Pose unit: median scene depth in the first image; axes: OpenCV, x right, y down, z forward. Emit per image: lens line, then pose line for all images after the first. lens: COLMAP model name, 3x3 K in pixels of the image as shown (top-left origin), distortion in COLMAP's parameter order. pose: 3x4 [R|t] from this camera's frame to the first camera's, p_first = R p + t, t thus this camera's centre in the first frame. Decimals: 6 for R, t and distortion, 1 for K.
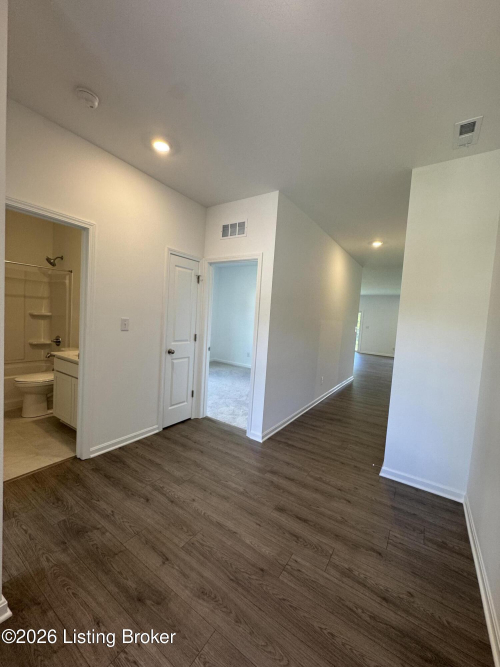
lens RADIAL K [[266.0, 0, 249.6], [0, 266.0, 336.9], [0, 0, 1]] dist [-0.002220, 0.000166]
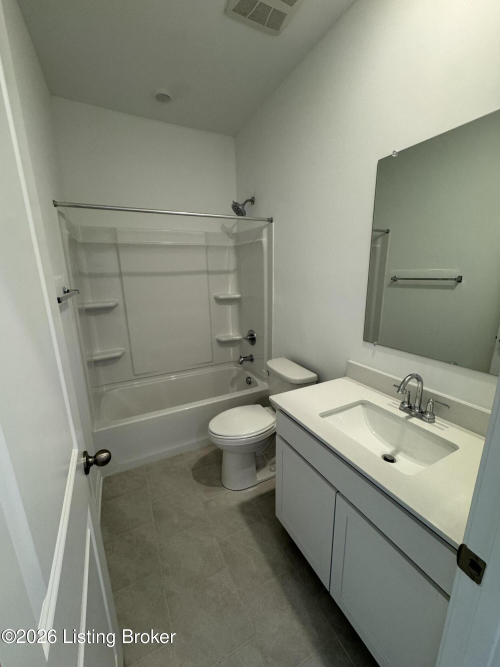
lens RADIAL K [[266.0, 0, 251.0], [0, 266.0, 333.9], [0, 0, 1]] dist [-0.002220, 0.000166]
pose [[0.869222, 0.029116, -0.493564, -0.406282], [0.041848, 0.990350, 0.132120, -0.080174], [0.492648, -0.135496, 0.859615, 0.444815]]
